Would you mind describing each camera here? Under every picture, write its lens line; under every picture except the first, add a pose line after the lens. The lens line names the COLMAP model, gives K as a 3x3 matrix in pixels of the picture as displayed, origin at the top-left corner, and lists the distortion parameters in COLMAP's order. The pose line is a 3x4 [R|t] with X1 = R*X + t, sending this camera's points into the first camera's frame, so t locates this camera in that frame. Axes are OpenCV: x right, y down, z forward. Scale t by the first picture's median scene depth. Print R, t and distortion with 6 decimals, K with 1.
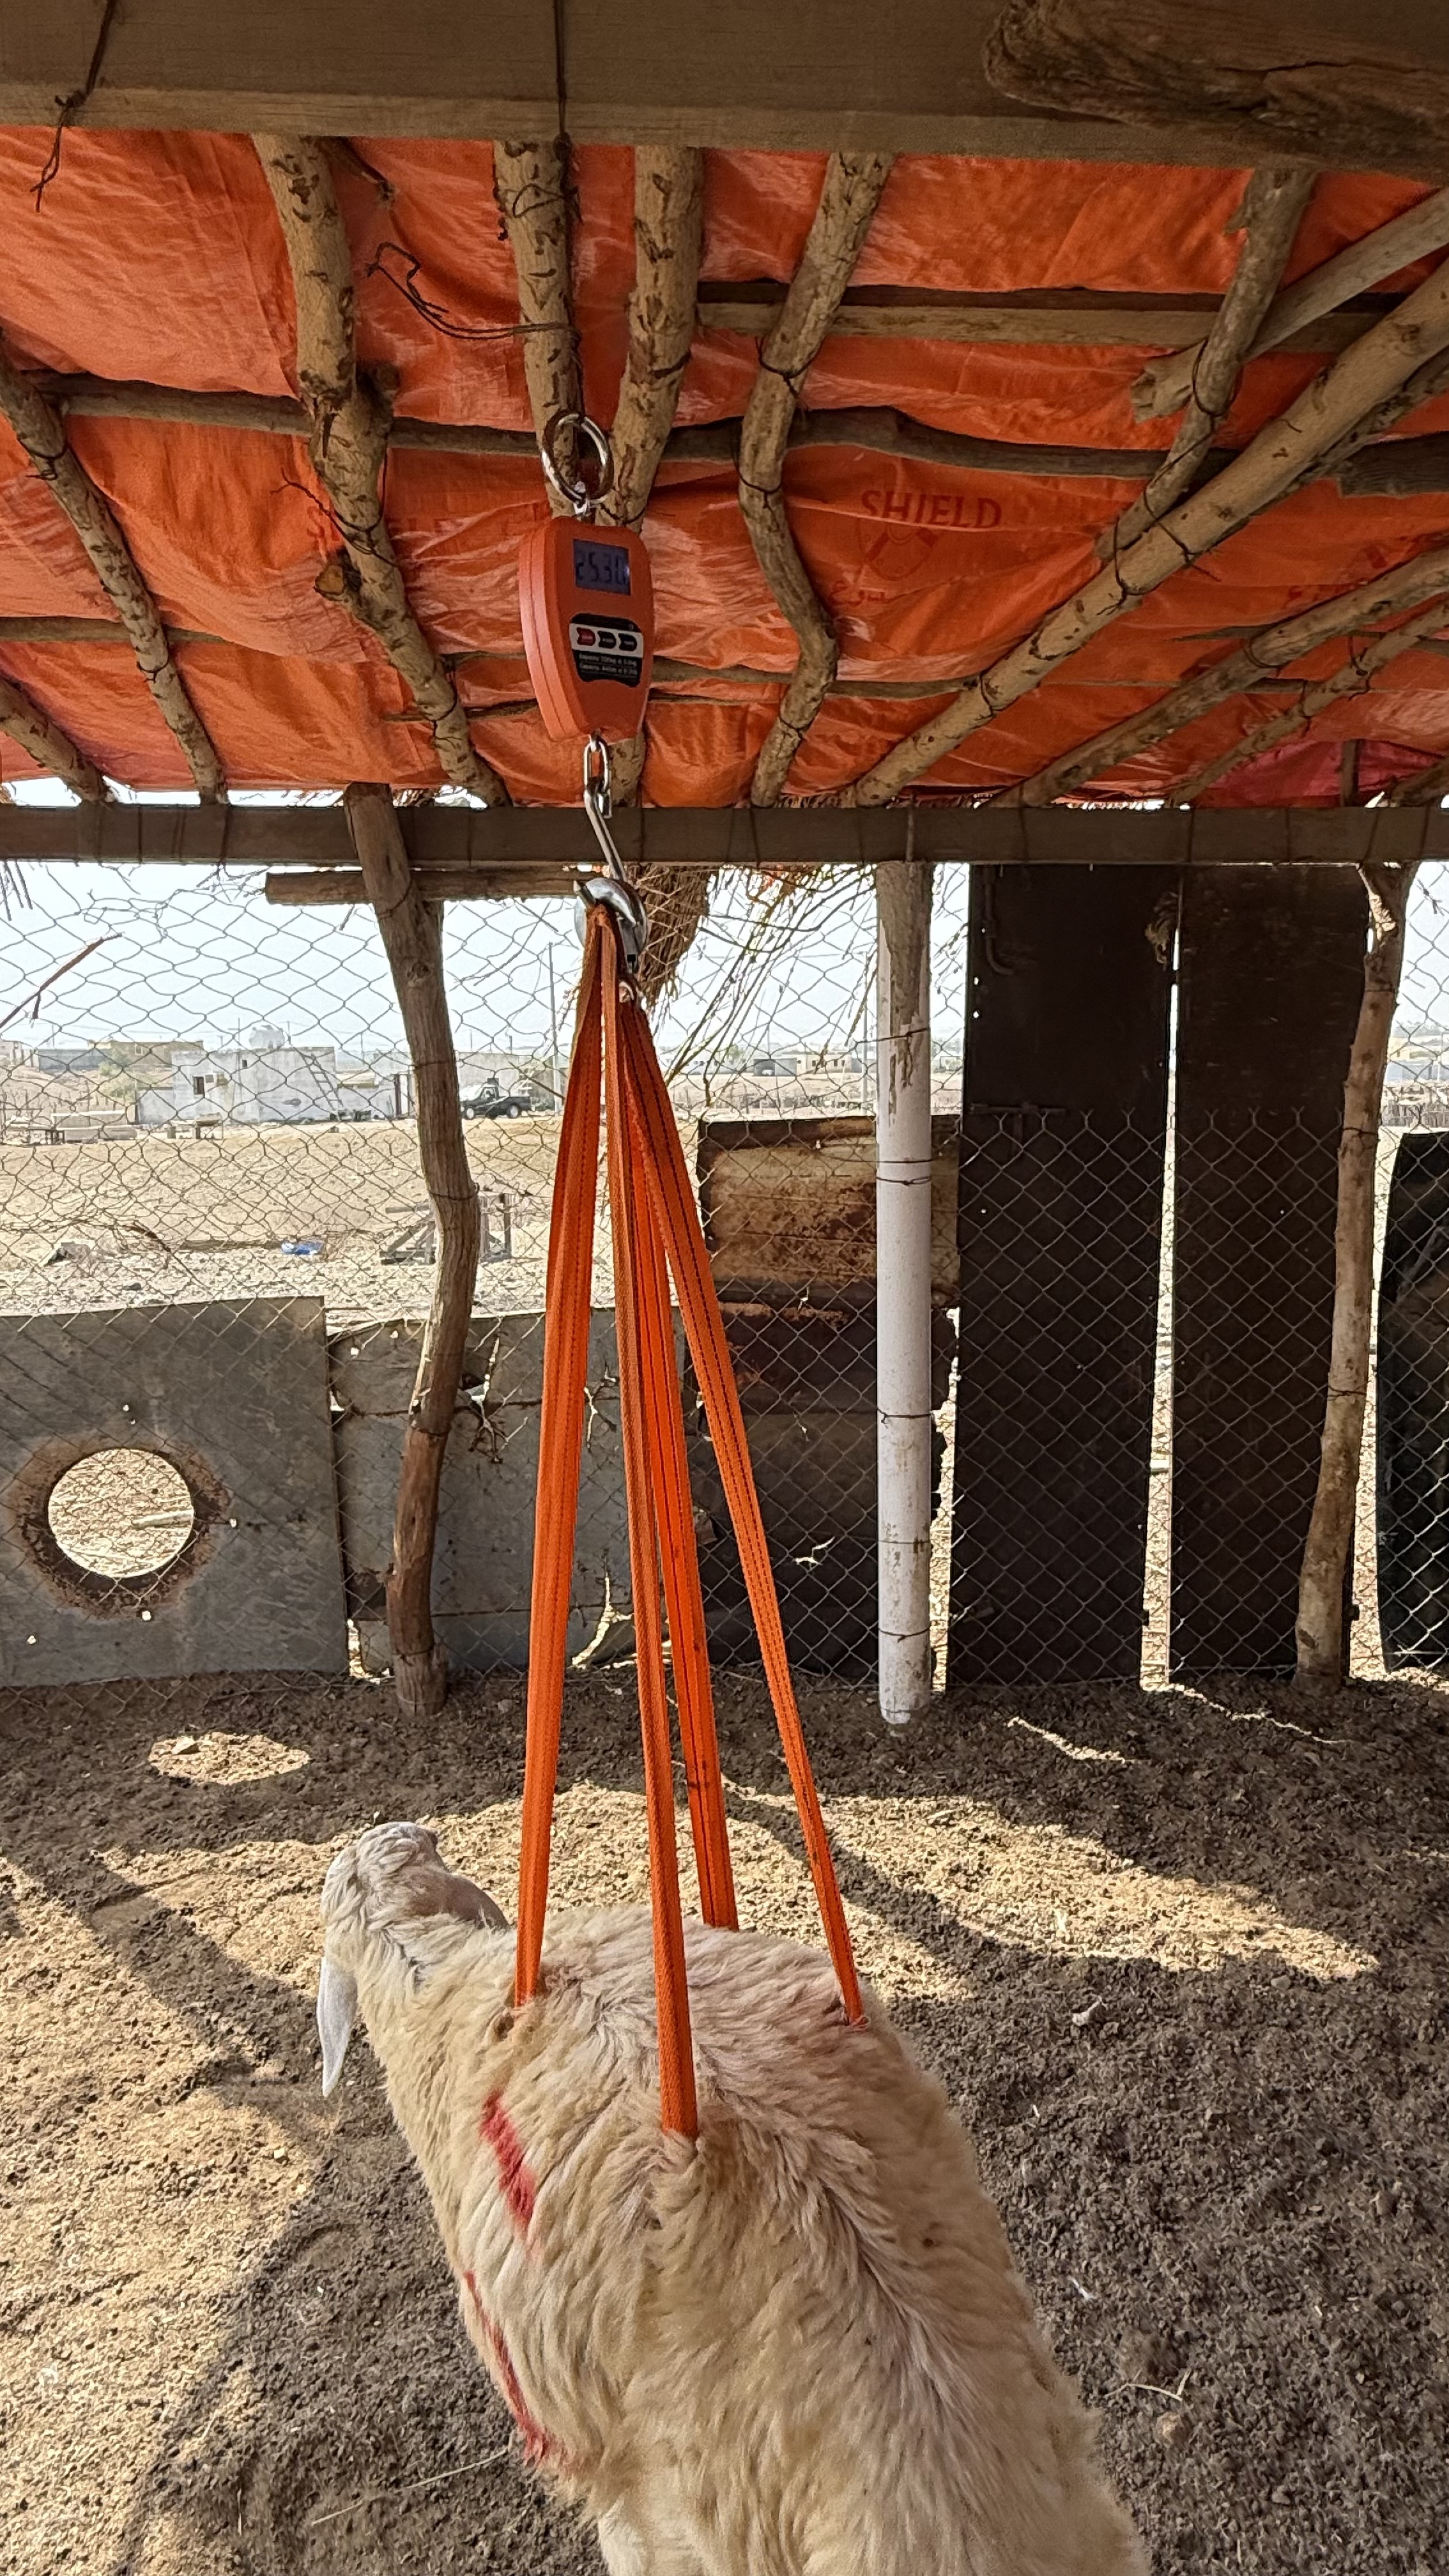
lens RADIAL K [[1543.9, 0, 724.5], [0, 1543.9, 1288.0], [0, 0, 1]] dist [0.010521, 0.000101]
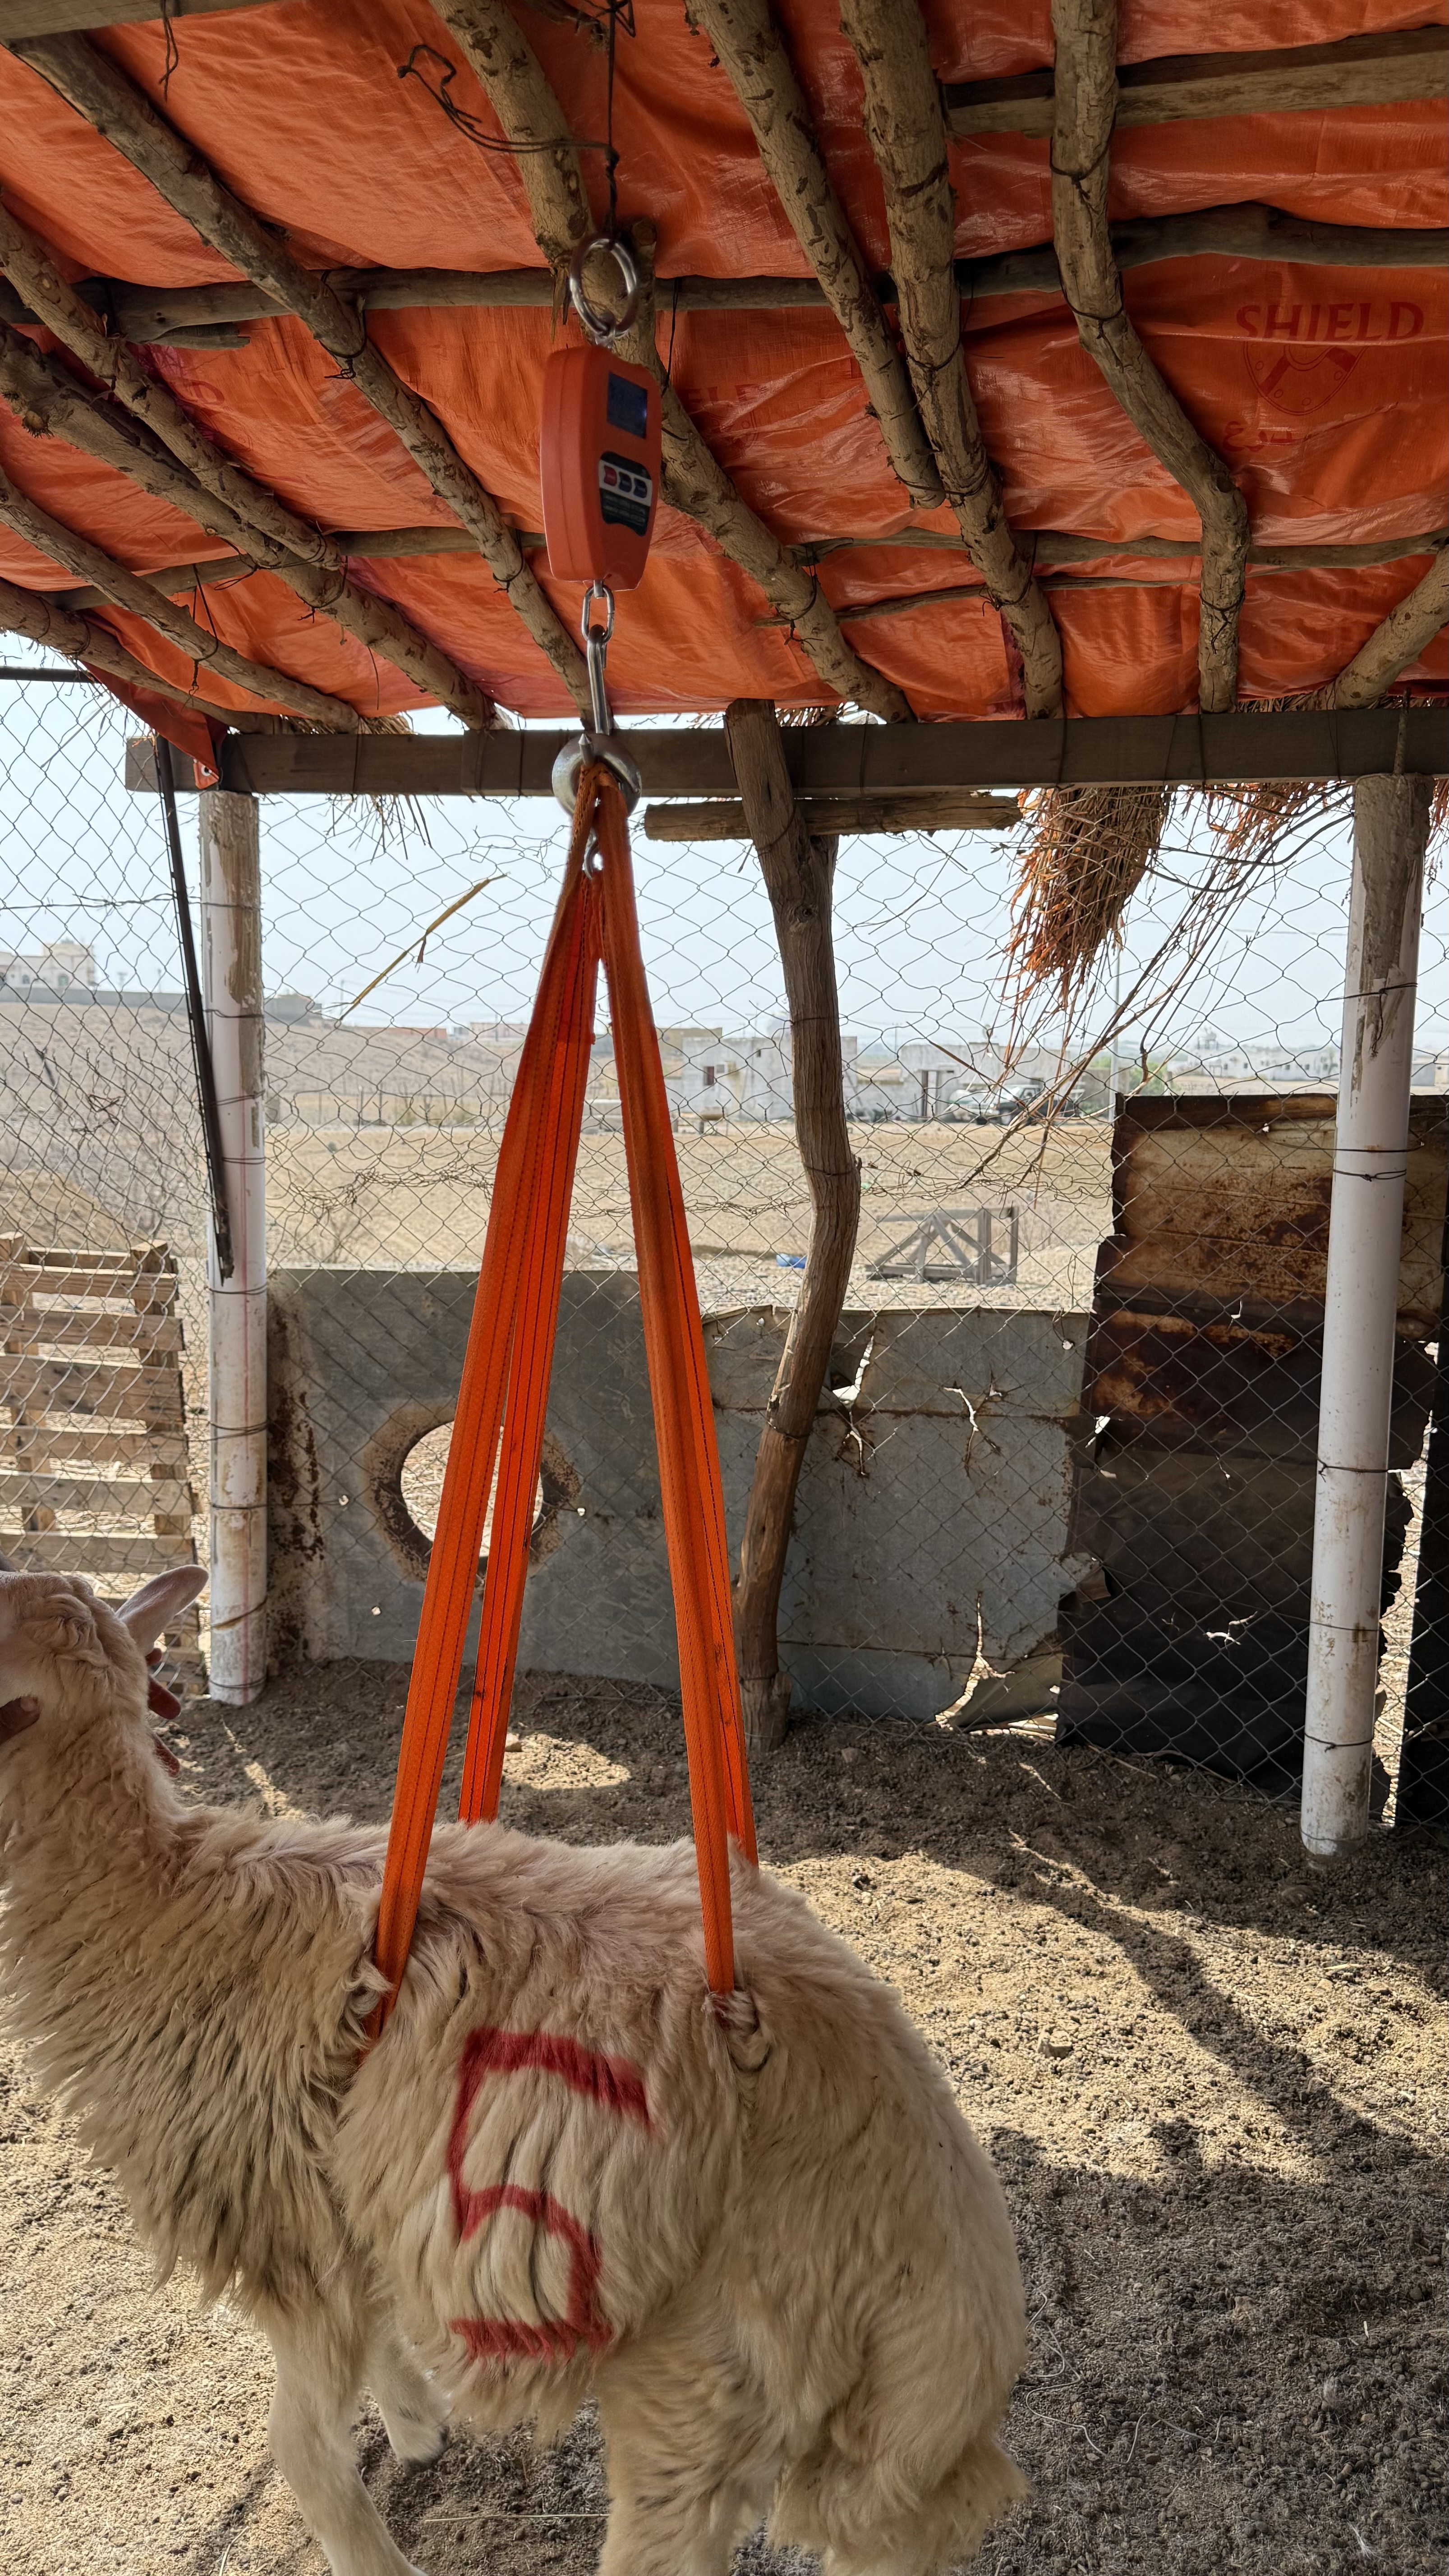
lens RADIAL K [[1836.7, 0, 732.7], [0, 1836.7, 1318.2], [0, 0, 1]] dist [0.079366, -0.075289]
pose [[0.944462, 0.074958, -0.319958, 0.125363], [-0.078124, 0.996939, 0.002947, 0.029260], [0.319199, 0.022213, 0.947427, -0.017791]]
